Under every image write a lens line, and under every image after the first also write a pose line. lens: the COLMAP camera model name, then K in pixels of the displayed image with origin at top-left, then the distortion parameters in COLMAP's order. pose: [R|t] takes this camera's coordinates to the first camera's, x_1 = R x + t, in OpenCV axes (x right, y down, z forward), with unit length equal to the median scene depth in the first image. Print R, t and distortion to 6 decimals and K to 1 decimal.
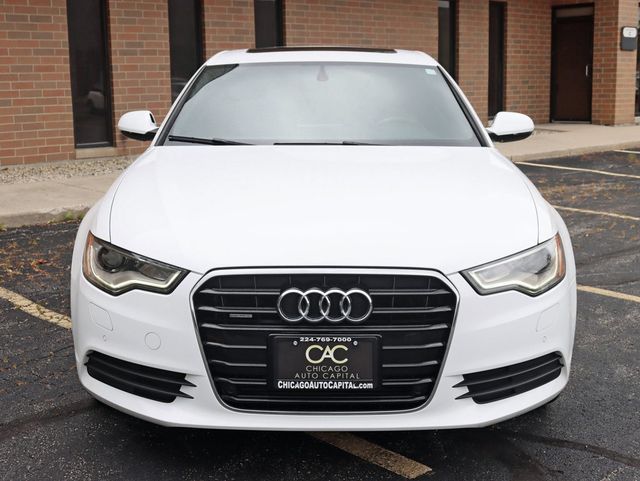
lens RADIAL K [[904.6, 0, 320.0], [0, 904.6, 240.5], [0, 0, 1]] dist [-0.182972, 0.416823]
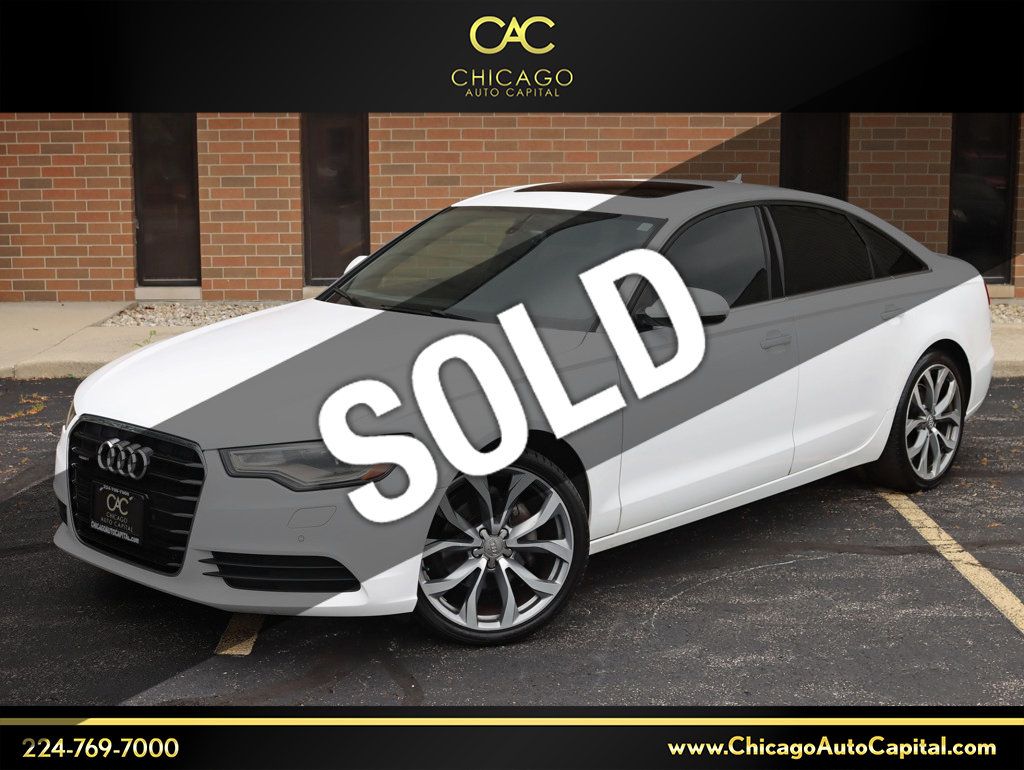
lens RADIAL K [[1526.6, 0, 512.0], [0, 1526.6, 385.0], [0, 0, 1]] dist [-0.023434, -0.052662]
pose [[0.718747, 0.115485, -0.685613, 1.597478], [-0.128707, 0.991165, 0.032025, -0.137592], [0.683255, 0.065225, 0.727261, -0.025572]]
